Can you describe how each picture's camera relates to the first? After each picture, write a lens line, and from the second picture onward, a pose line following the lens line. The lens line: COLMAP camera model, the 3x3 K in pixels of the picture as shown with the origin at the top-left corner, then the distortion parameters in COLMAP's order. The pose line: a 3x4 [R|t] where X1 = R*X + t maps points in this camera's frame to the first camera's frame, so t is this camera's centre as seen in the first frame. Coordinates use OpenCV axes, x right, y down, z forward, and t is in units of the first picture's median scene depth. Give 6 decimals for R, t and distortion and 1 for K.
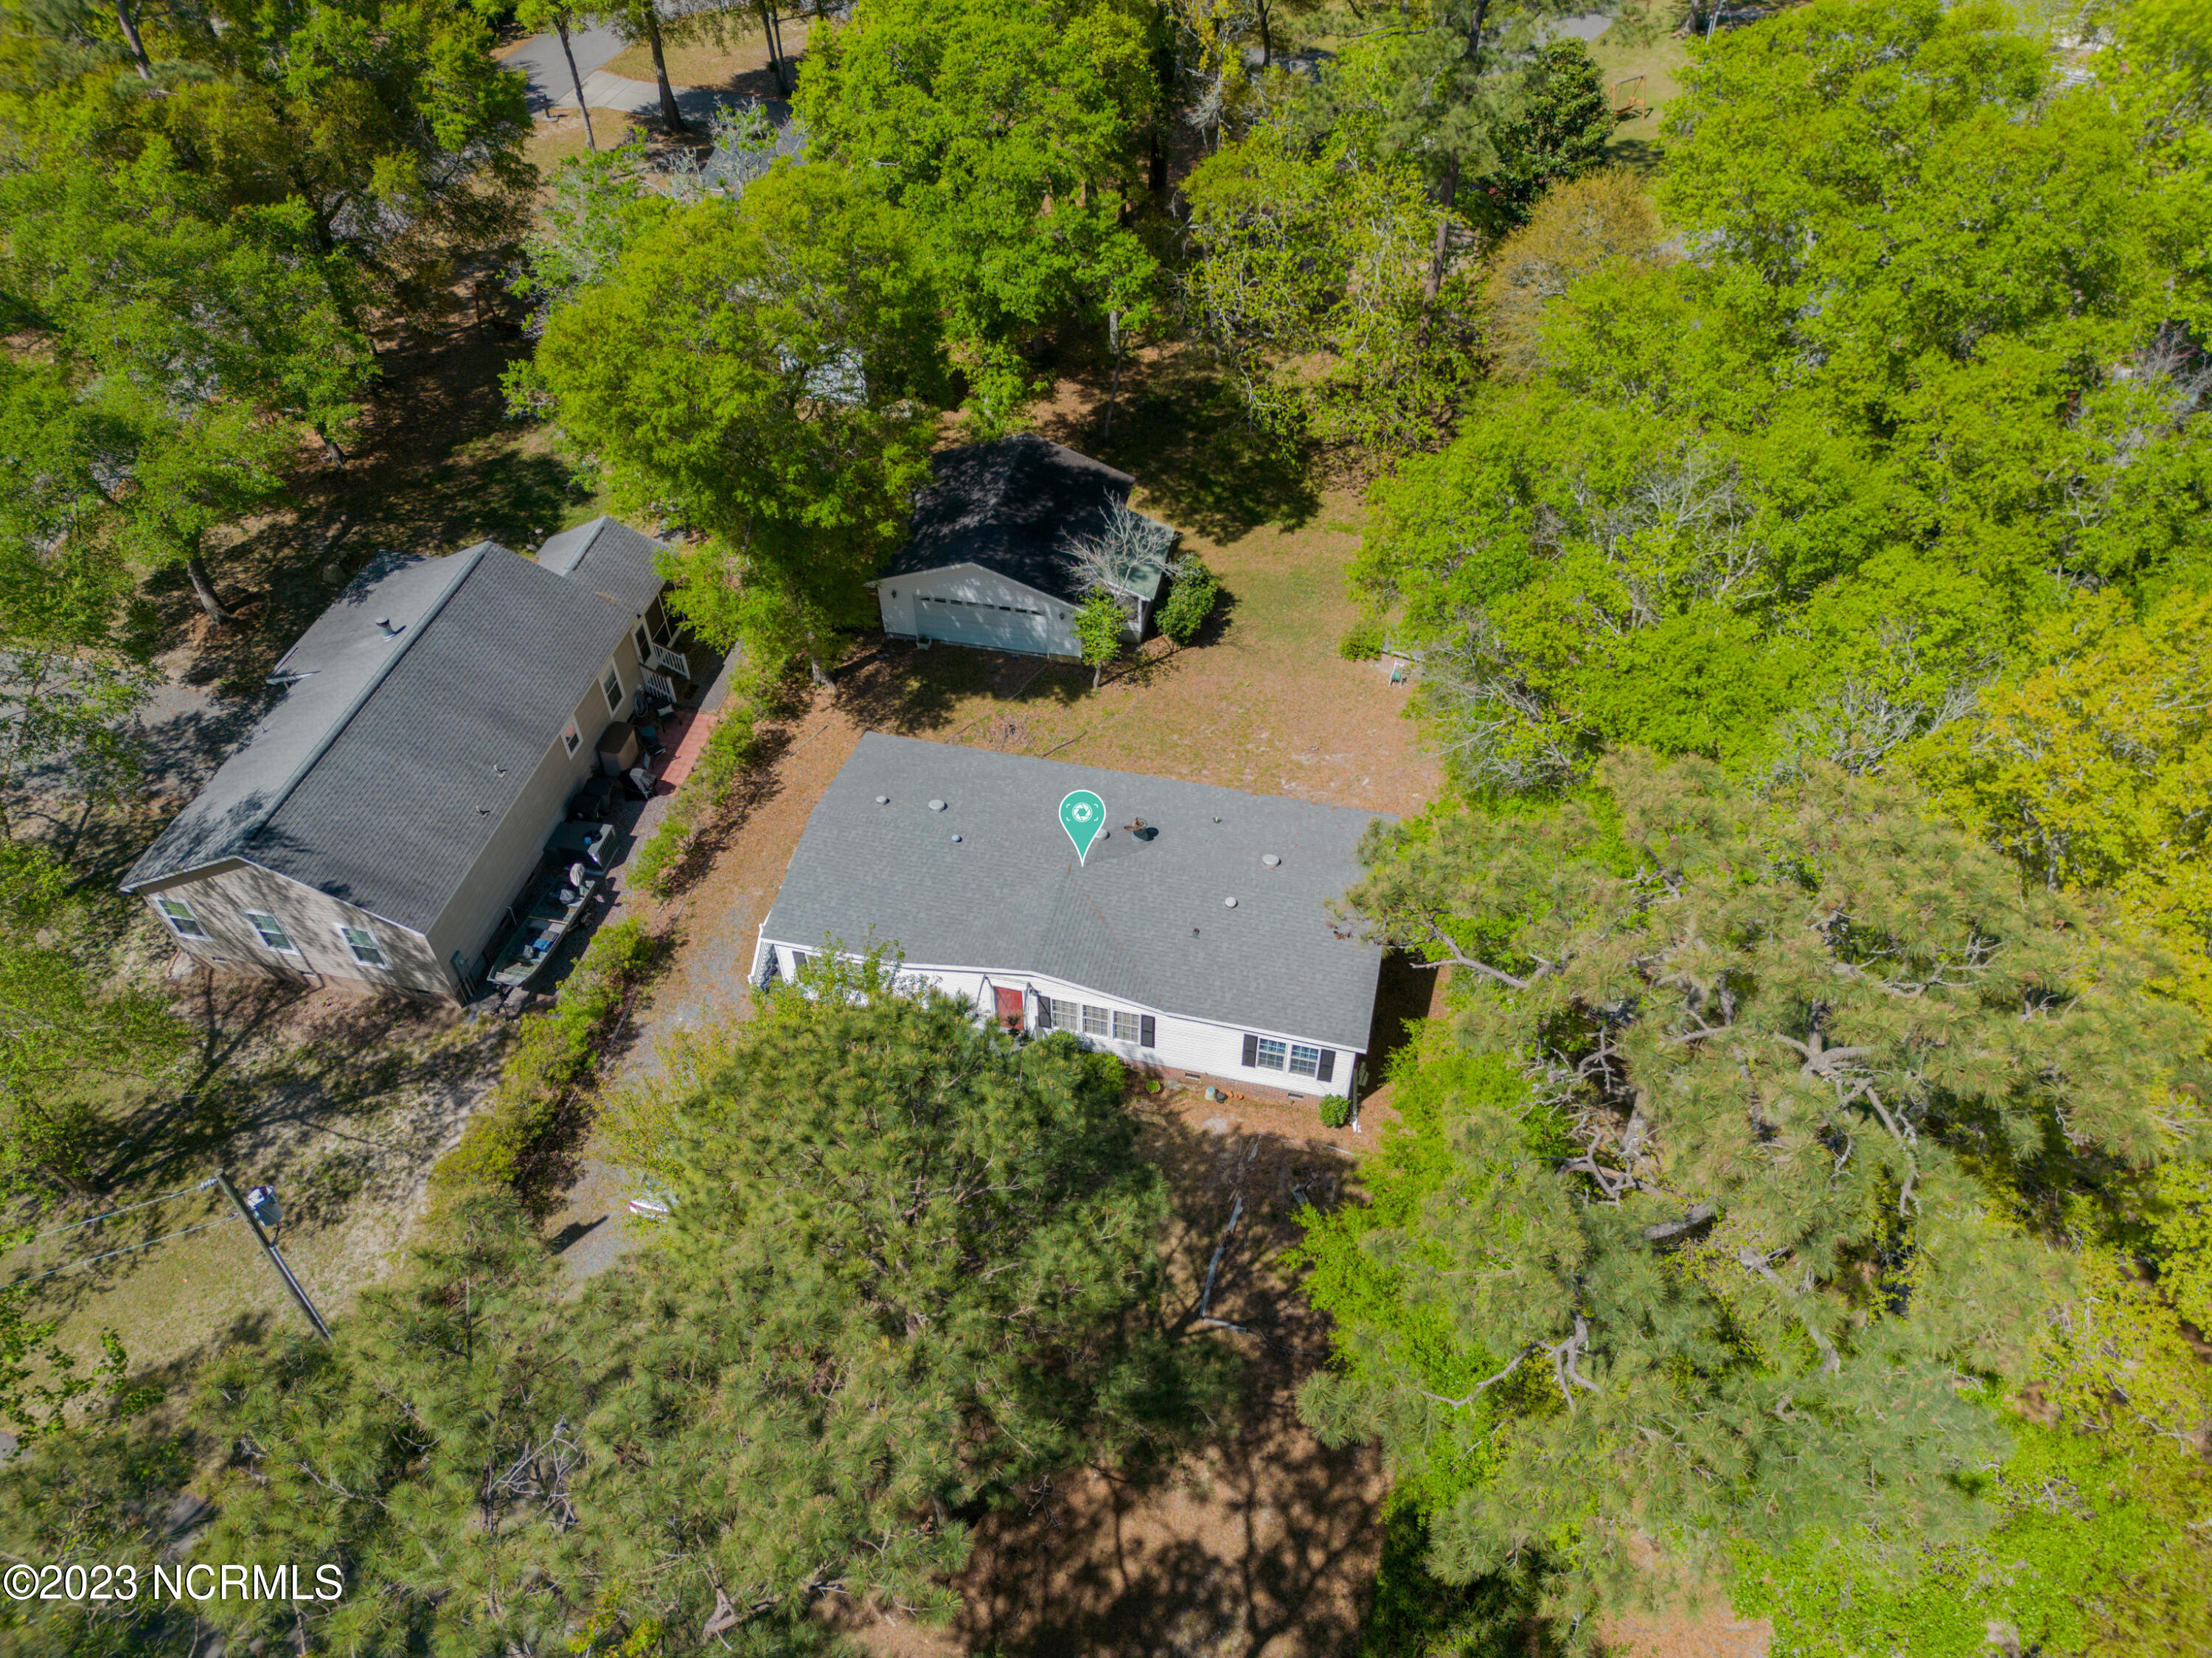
lens RADIAL K [[1722.7, 0, 1173.6], [0, 1722.7, 812.1], [0, 0, 1]] dist [0.096075, -0.143179]
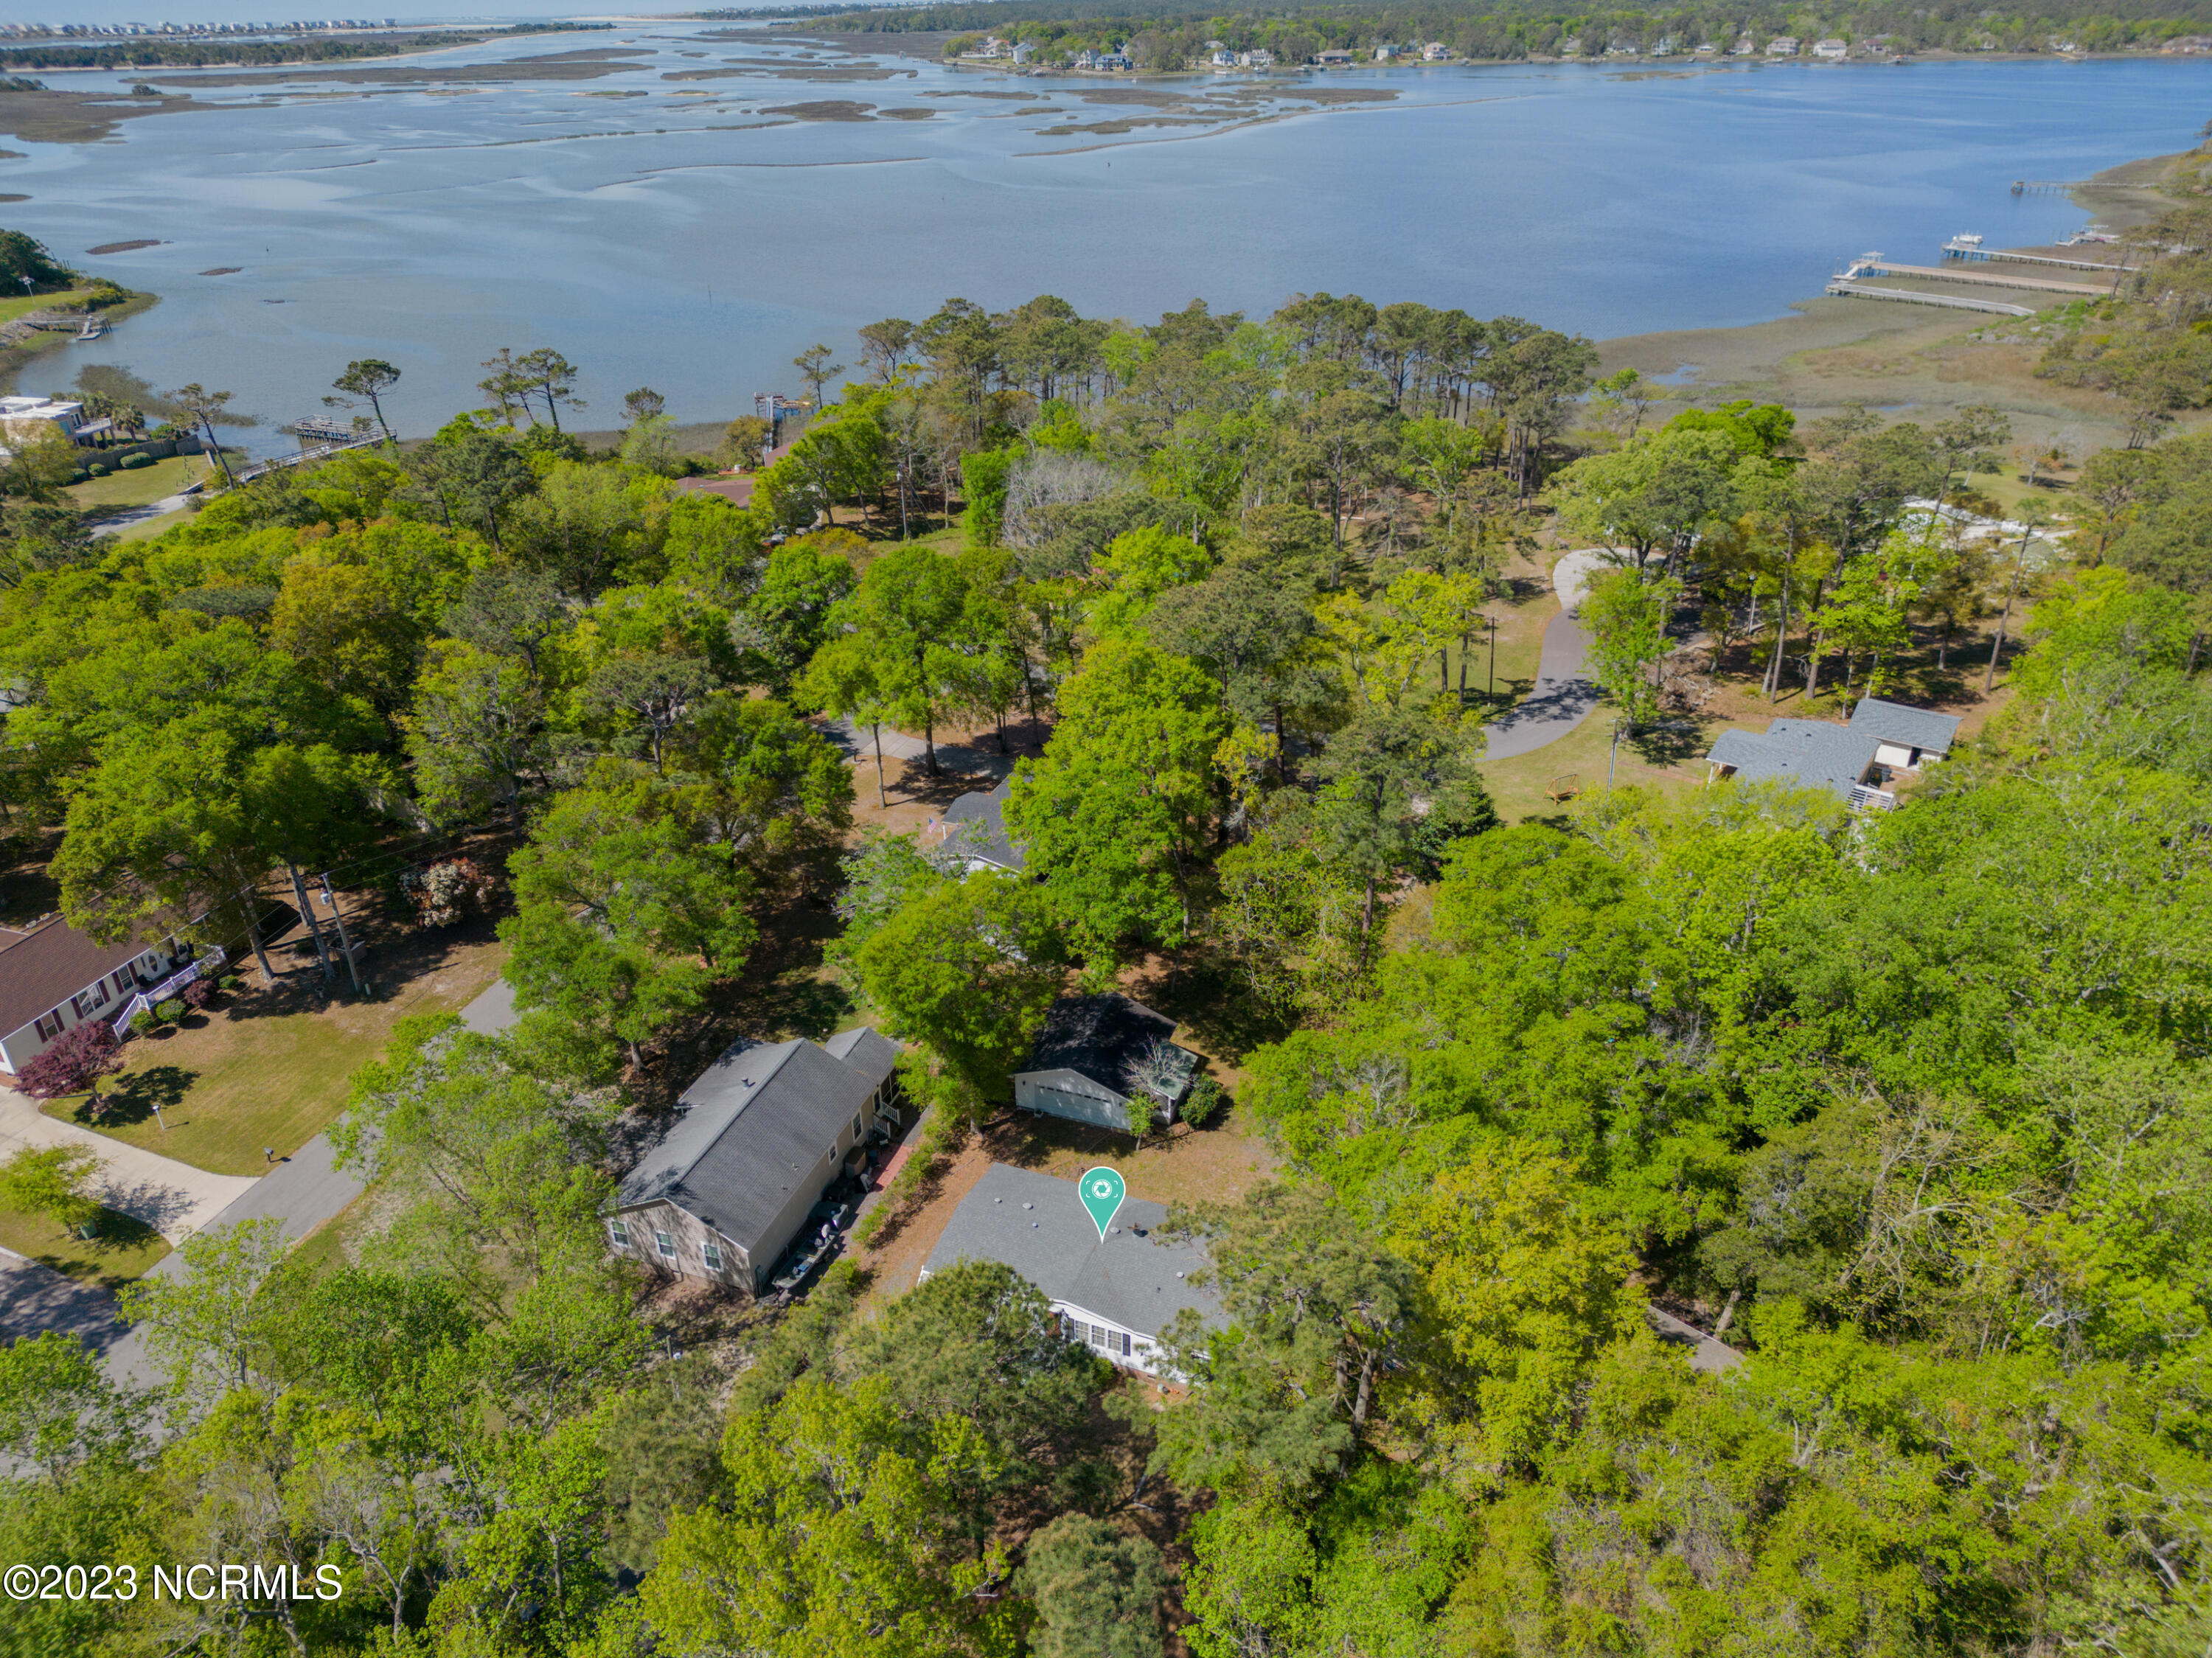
lens RADIAL K [[1722.7, 0, 1173.6], [0, 1722.7, 812.1], [0, 0, 1]] dist [0.096075, -0.143179]
pose [[0.991871, 0.066040, -0.108765, 0.158162], [-0.093556, 0.957857, -0.271583, 0.068450], [0.086246, 0.279551, 0.956249, -0.714124]]
